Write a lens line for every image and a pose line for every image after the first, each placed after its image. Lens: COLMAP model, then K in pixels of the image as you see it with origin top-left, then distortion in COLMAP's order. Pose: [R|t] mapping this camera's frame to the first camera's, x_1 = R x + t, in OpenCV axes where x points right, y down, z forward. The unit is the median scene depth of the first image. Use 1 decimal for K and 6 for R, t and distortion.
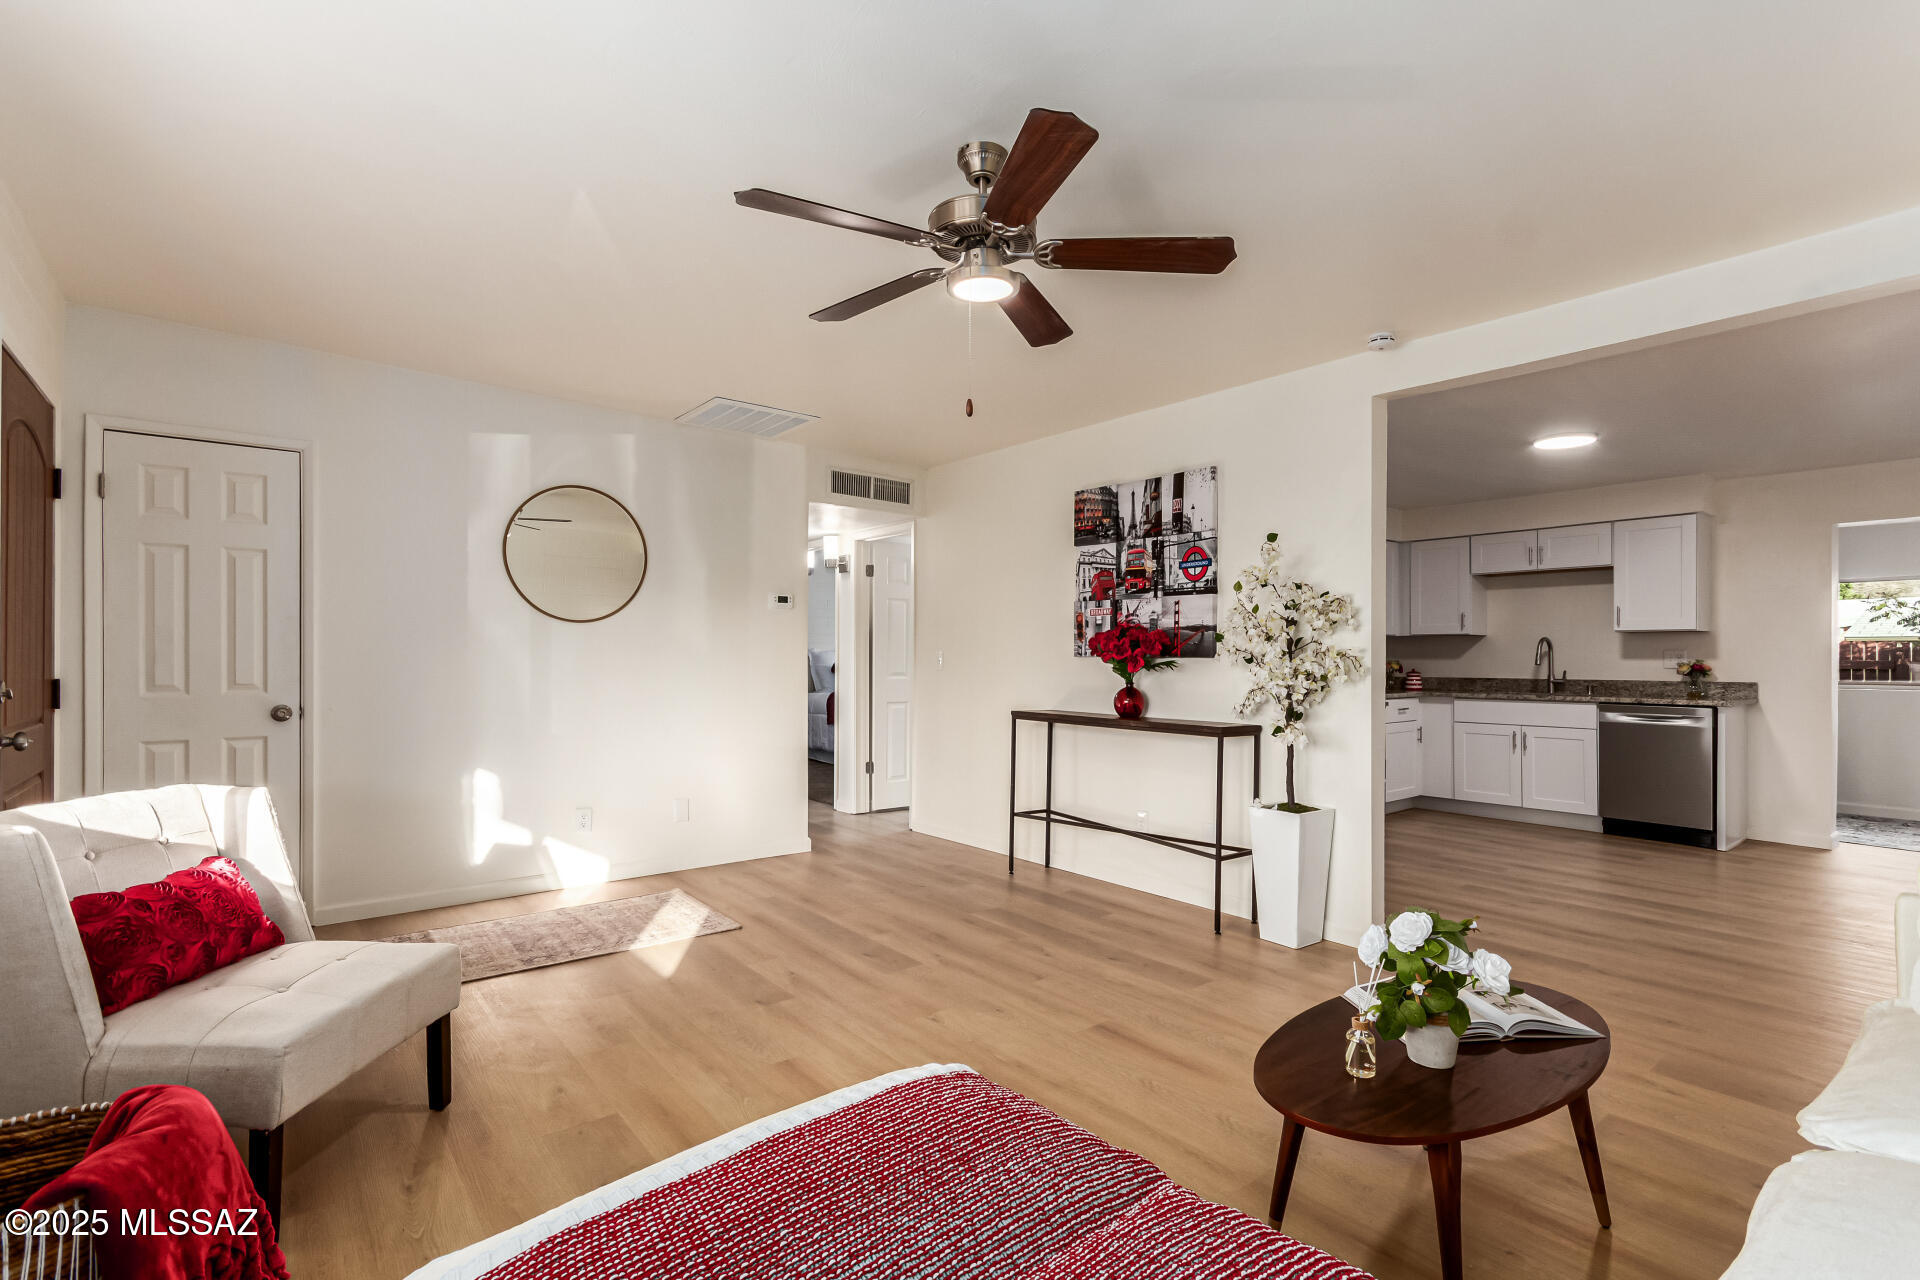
lens RADIAL K [[897.5, 0, 963.4], [0, 897.5, 642.9], [0, 0, 1]] dist [-0.000677, 0.001015]
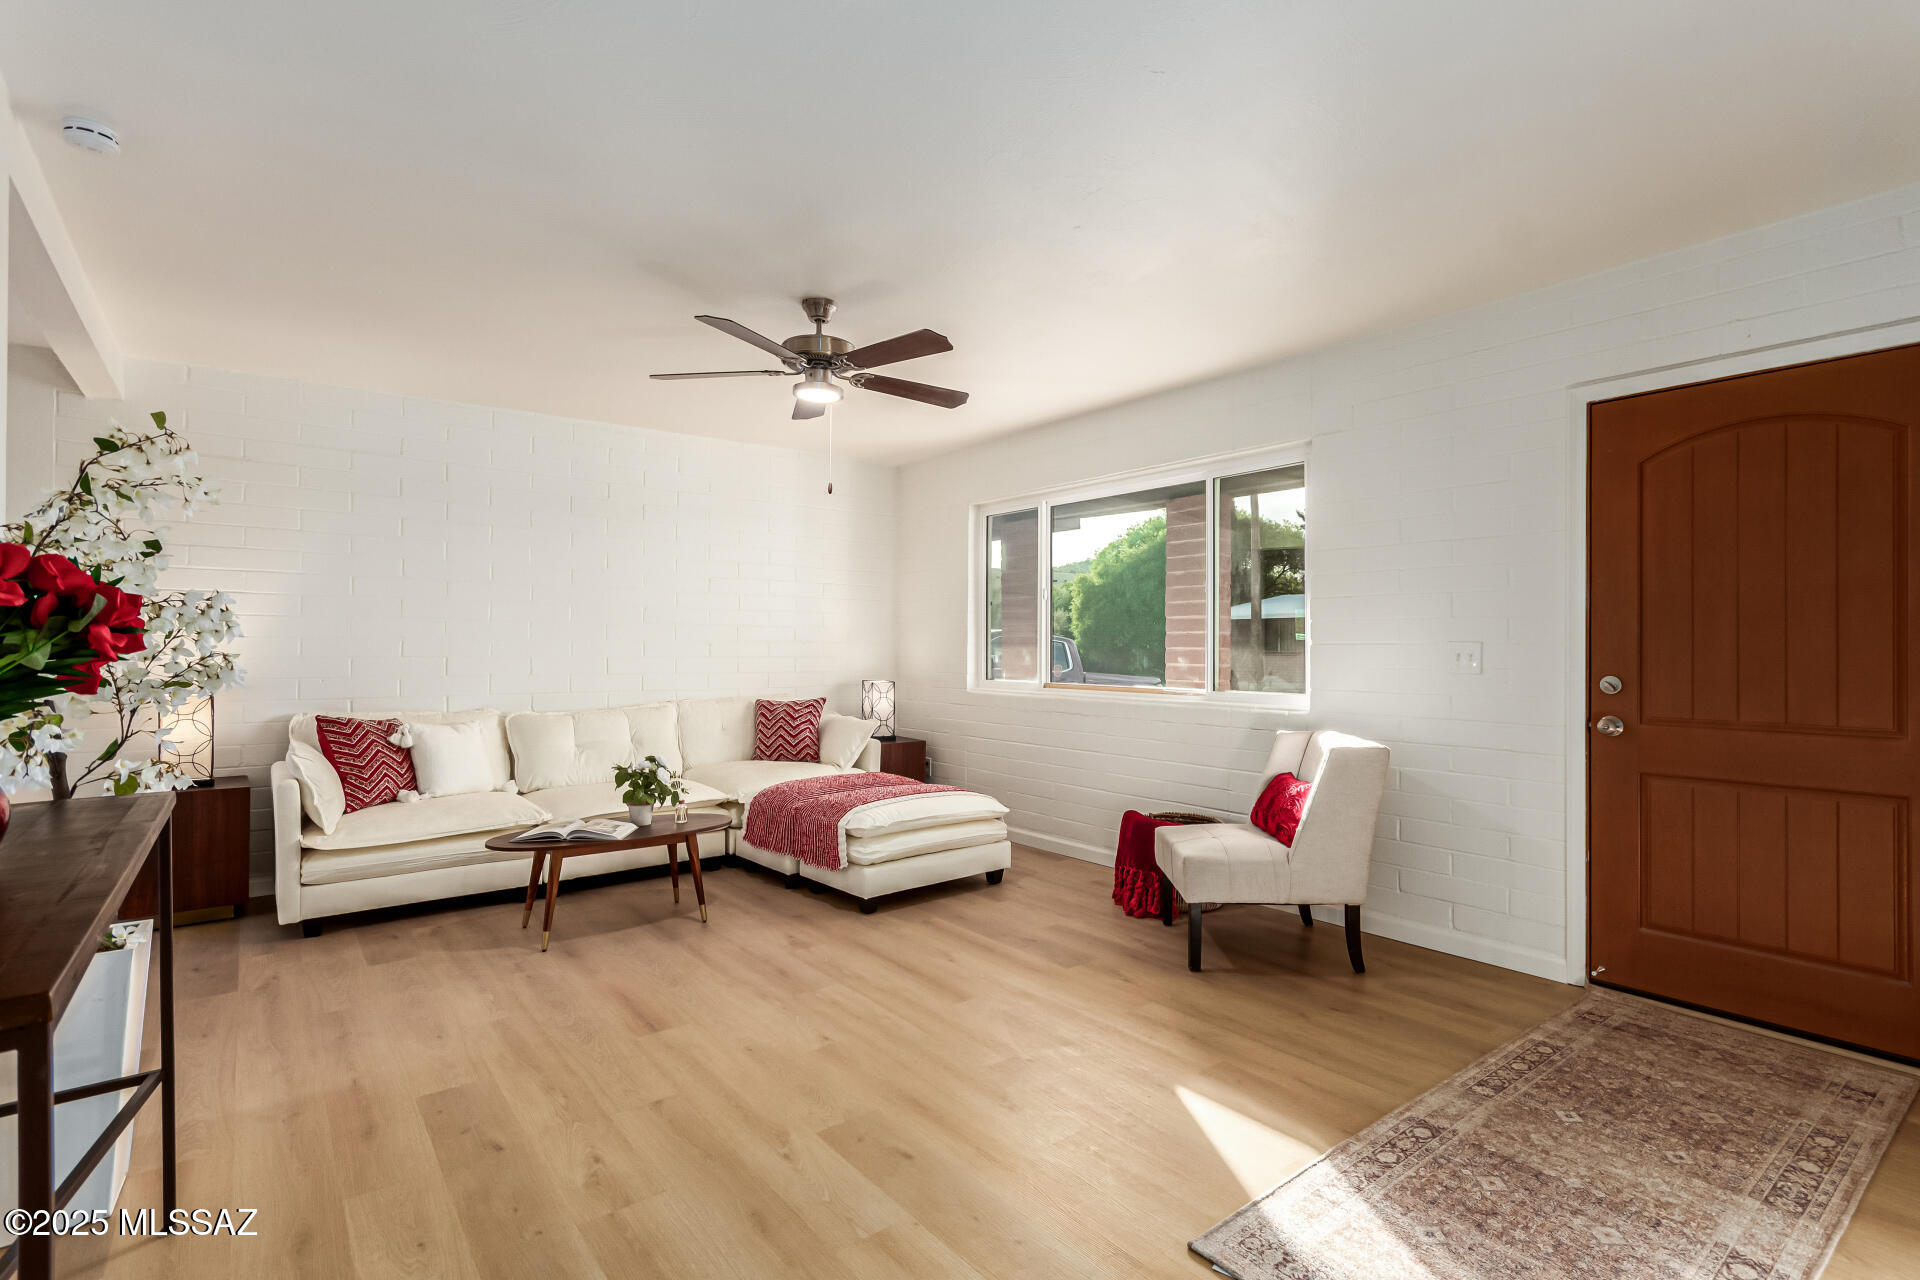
lens RADIAL K [[897.5, 0, 955.0], [0, 897.5, 648.3], [0, 0, 1]] dist [-0.000677, 0.001015]
pose [[-0.999780, -0.007787, 0.019480, -0.155929], [-0.007849, 0.999964, -0.003109, 0.017272], [-0.019455, -0.003262, -0.999805, 1.668245]]
